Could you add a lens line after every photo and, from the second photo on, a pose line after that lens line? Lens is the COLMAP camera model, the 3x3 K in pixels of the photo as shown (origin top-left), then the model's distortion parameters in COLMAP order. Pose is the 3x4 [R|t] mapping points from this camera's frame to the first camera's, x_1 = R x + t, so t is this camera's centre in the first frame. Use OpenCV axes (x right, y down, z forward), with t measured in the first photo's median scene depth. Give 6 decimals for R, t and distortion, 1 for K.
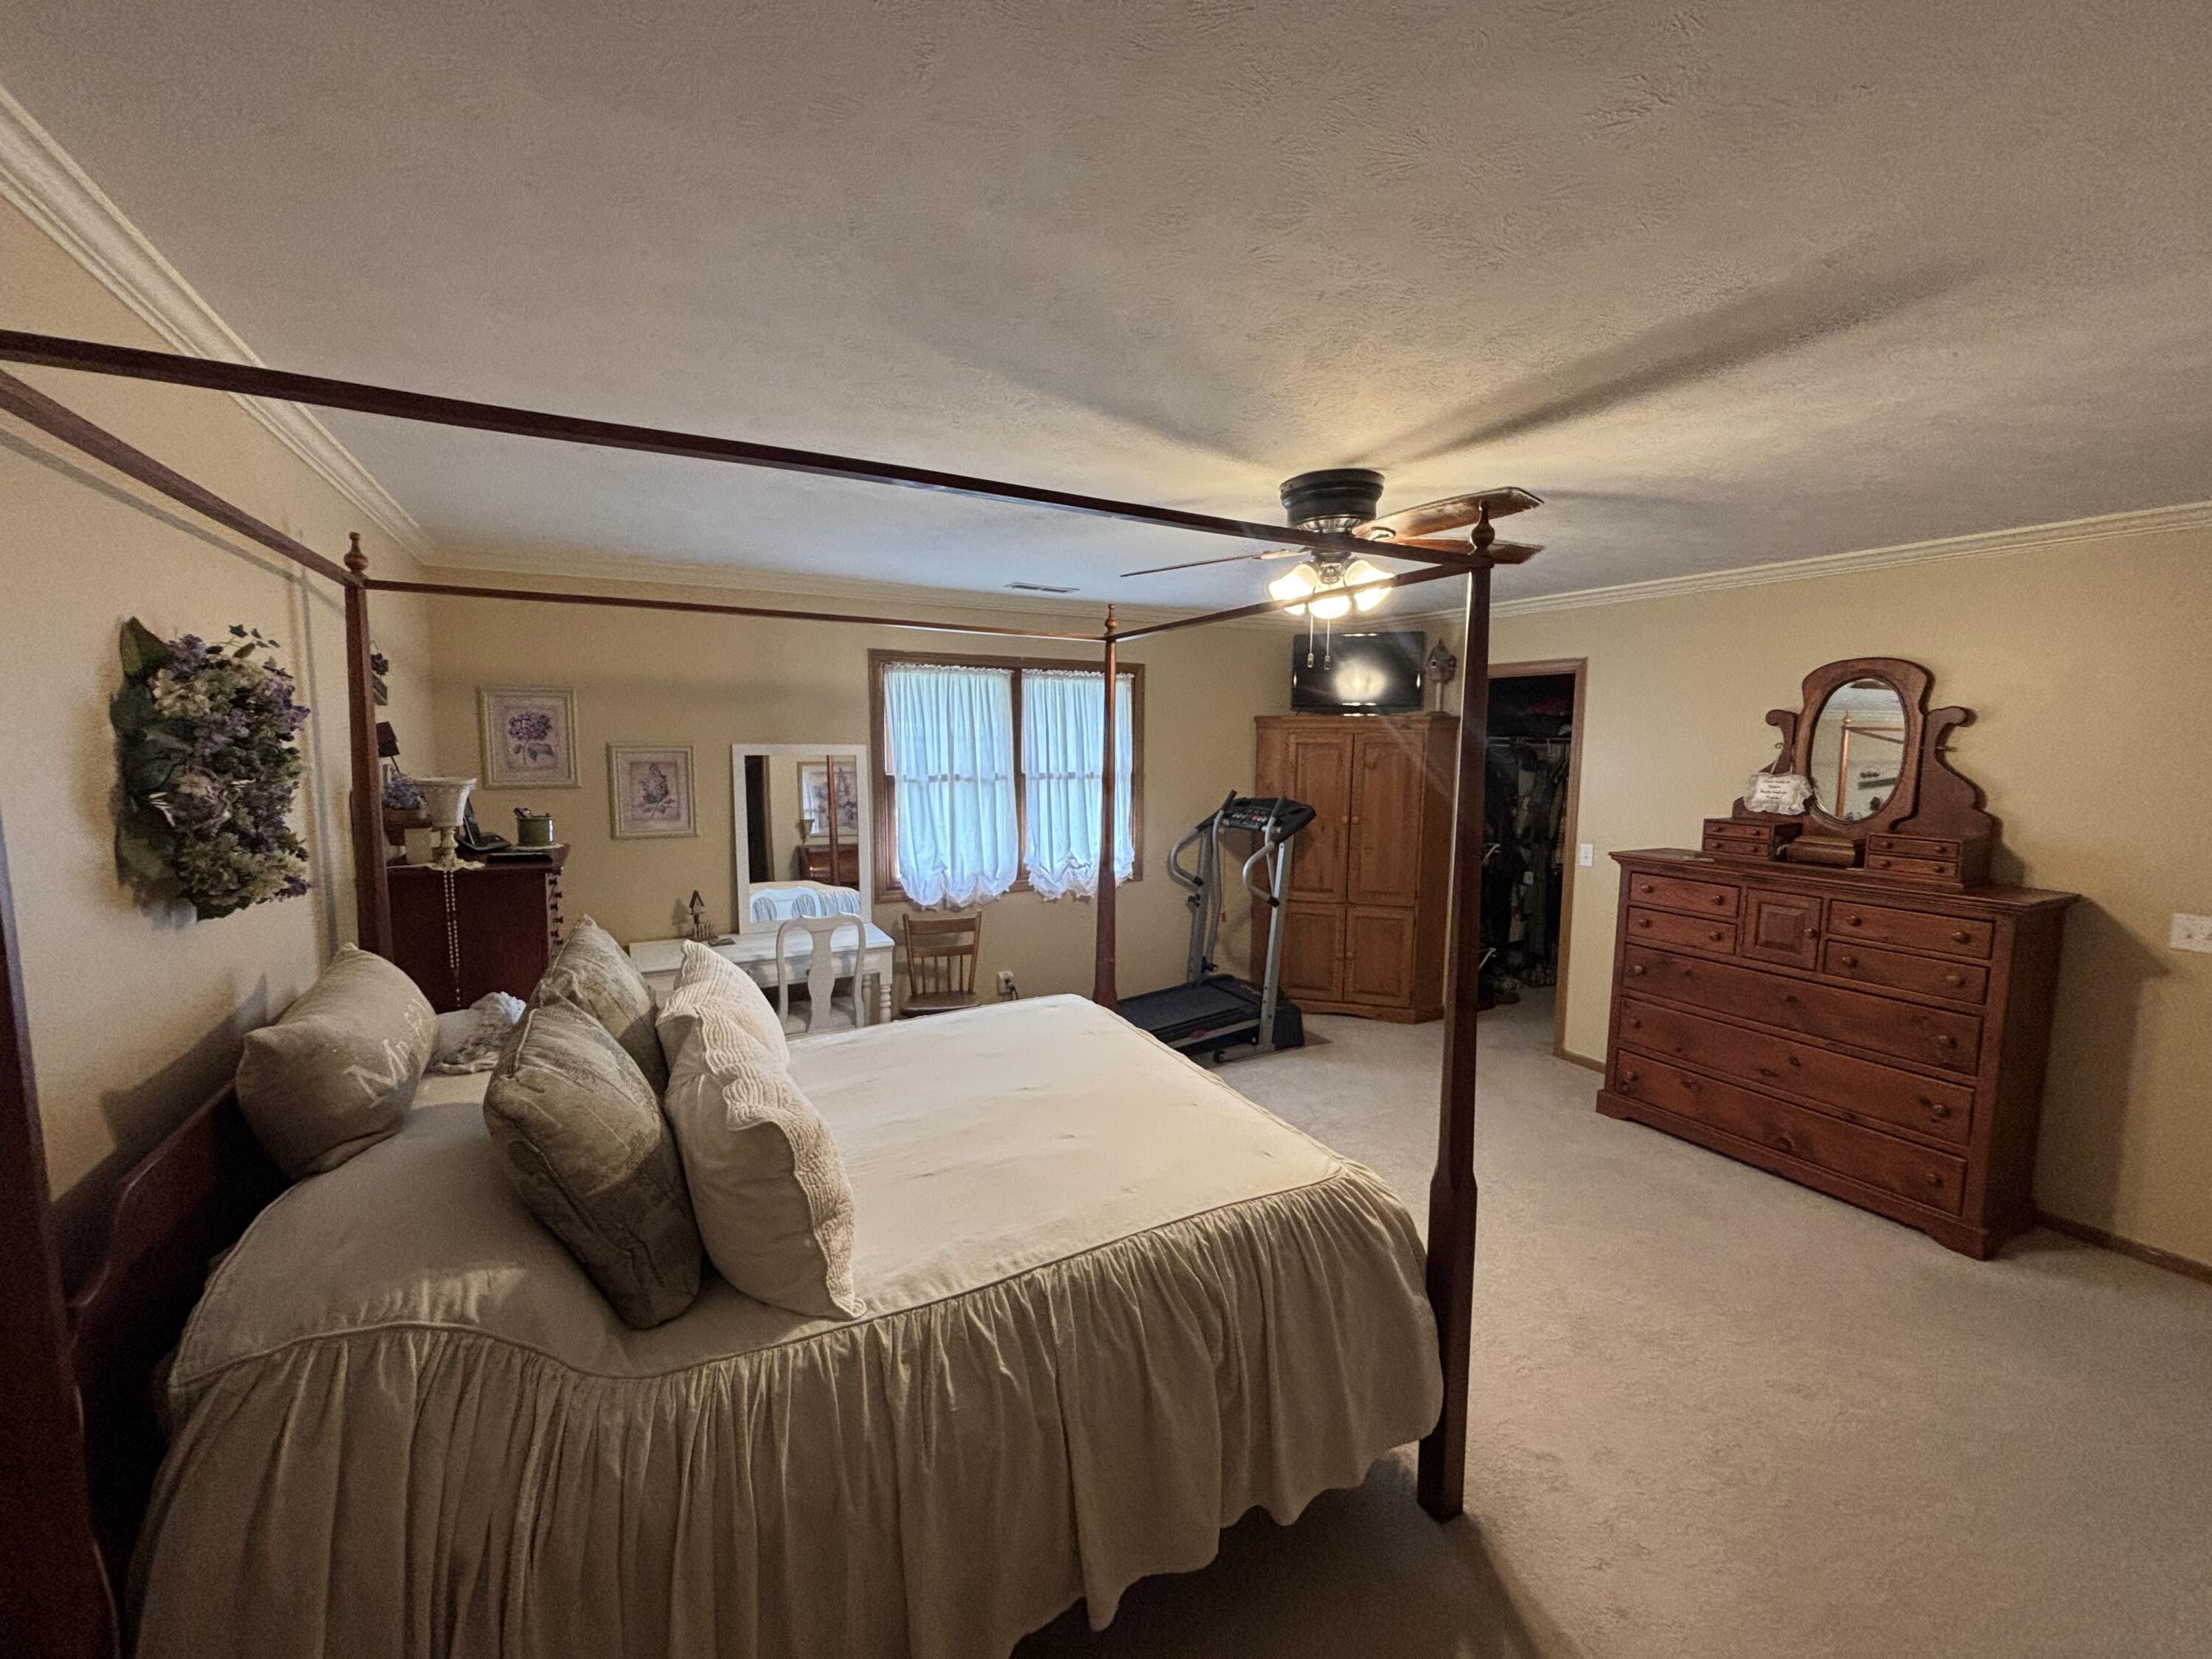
lens RADIAL K [[895.2, 0, 1100.9], [0, 895.2, 826.4], [0, 0, 1]] dist [0.010203, -0.002481]
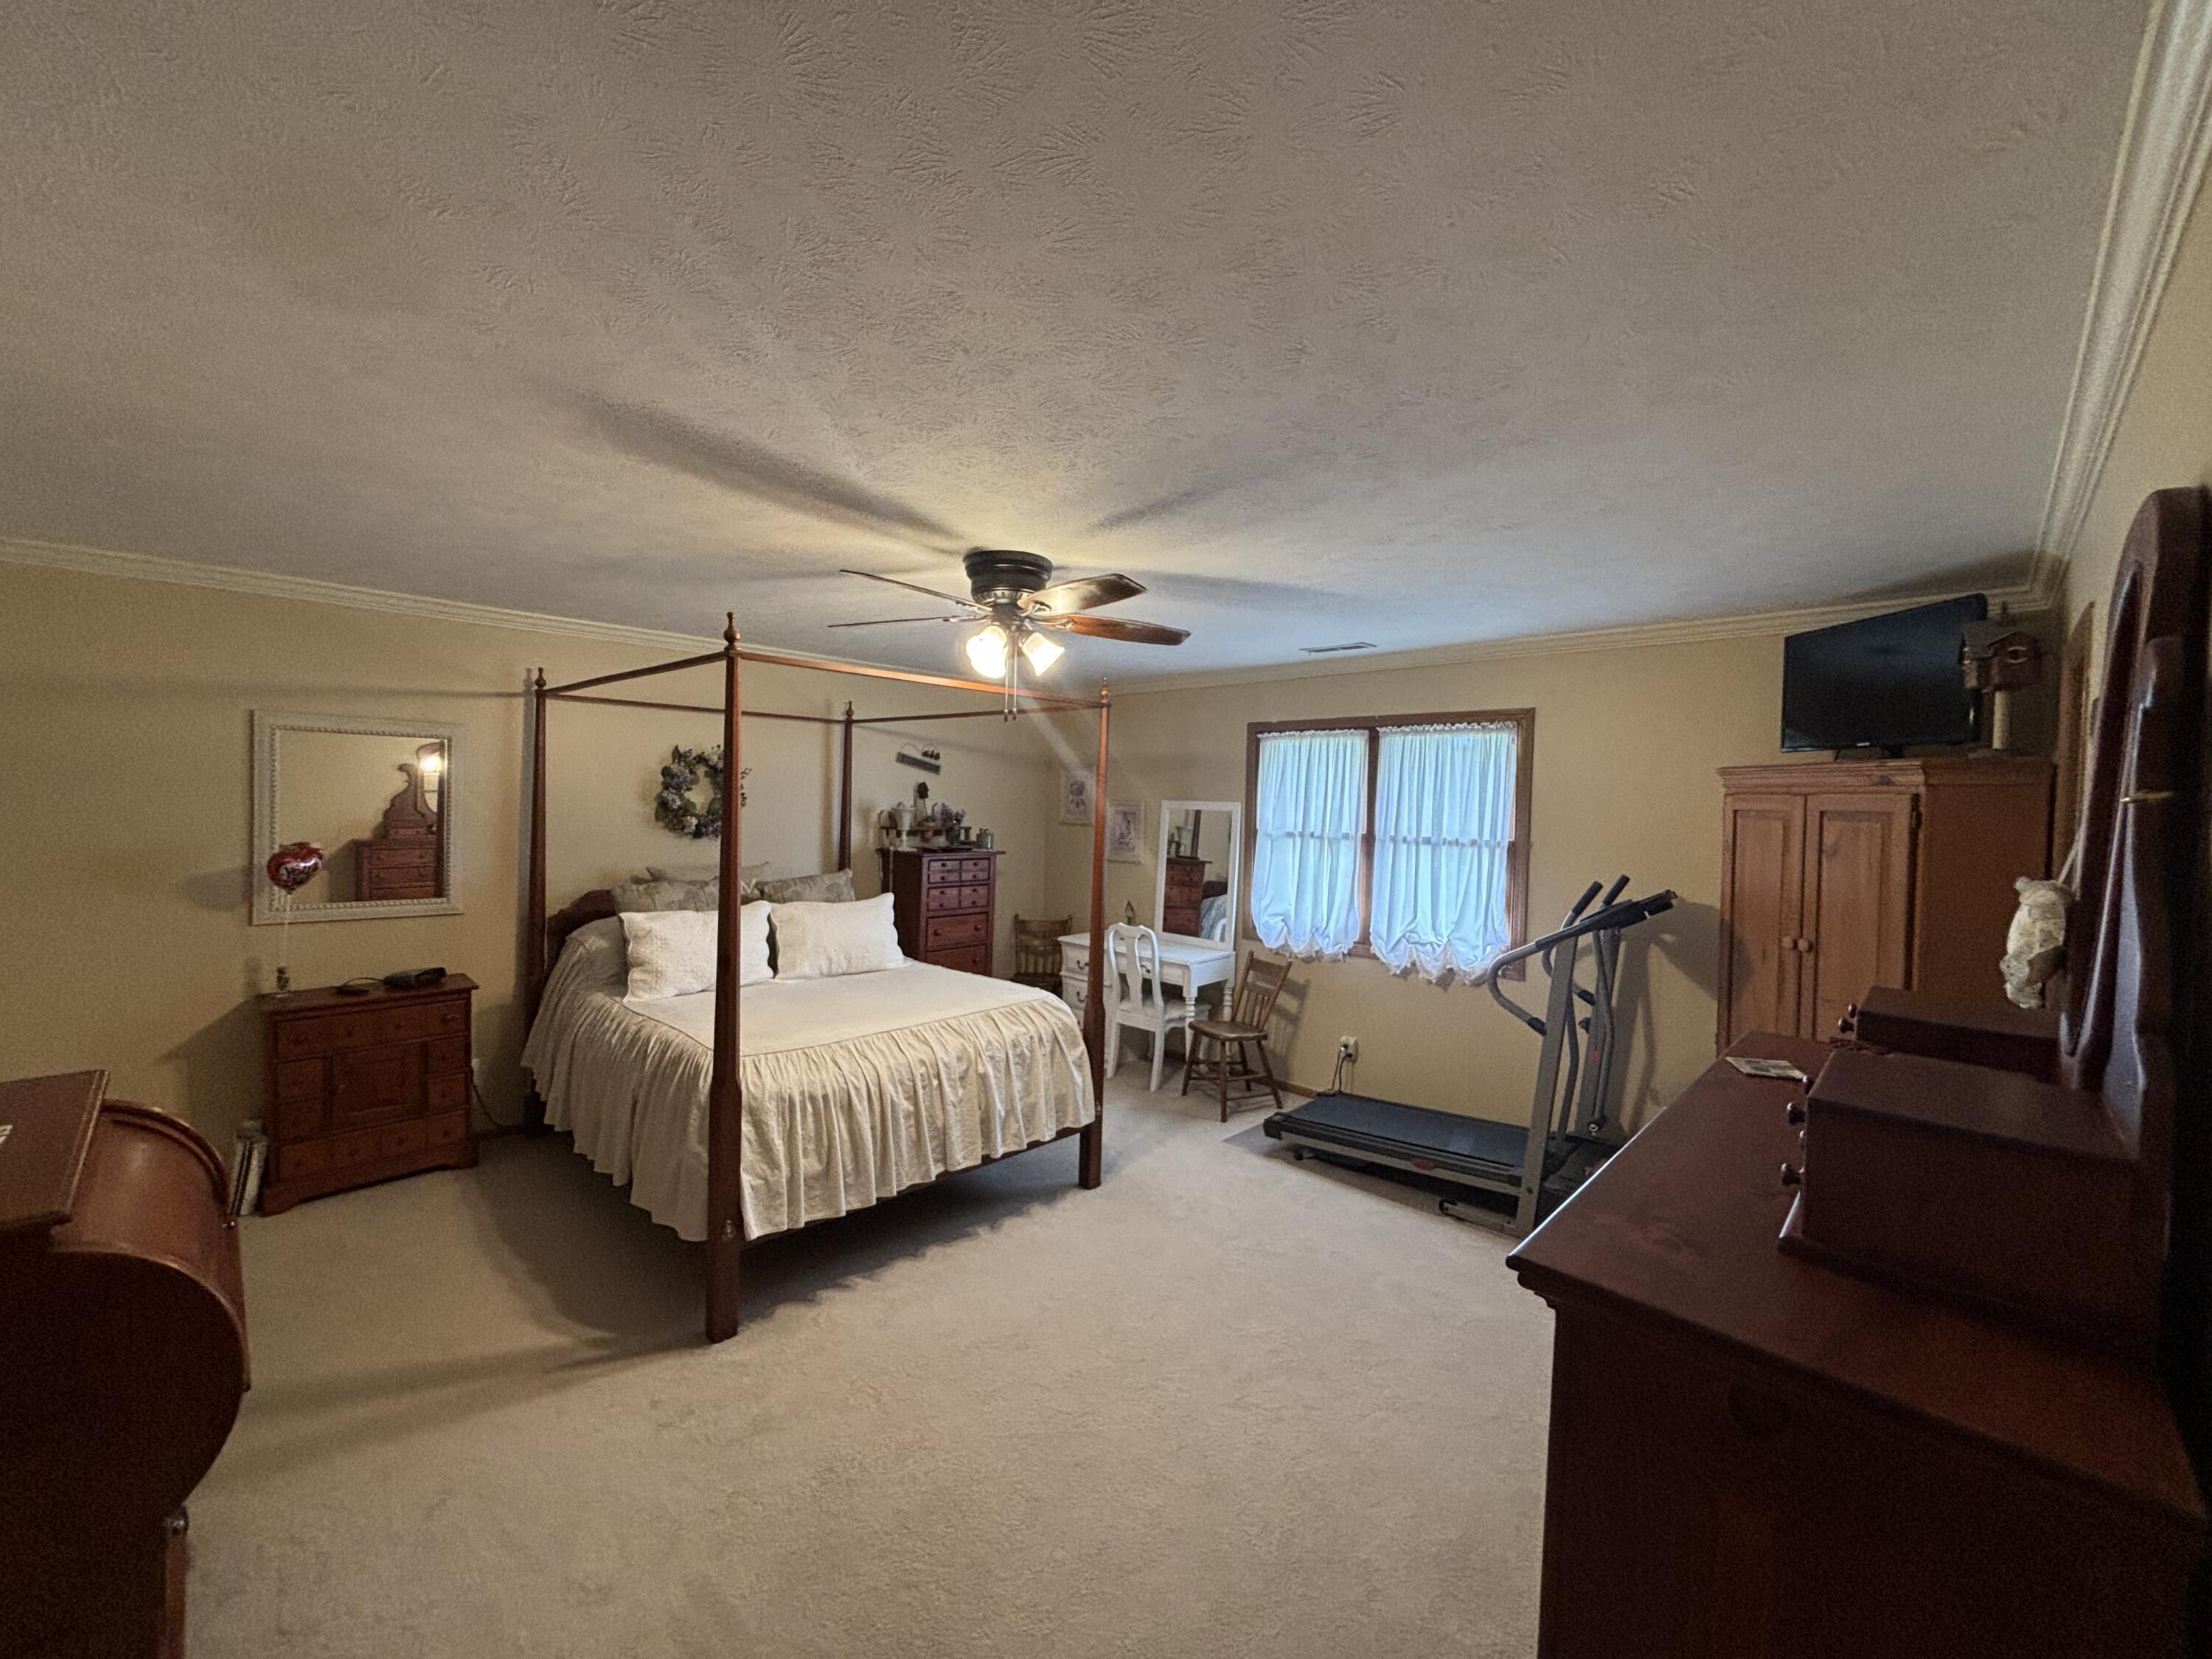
lens RADIAL K [[895.2, 0, 1098.1], [0, 895.2, 825.2], [0, 0, 1]] dist [0.010203, -0.002481]
pose [[0.290261, 0.028352, -0.956527, 0.760919], [-0.121097, 0.992614, -0.007325, -0.026838], [0.949254, 0.117959, 0.291550, 0.442741]]
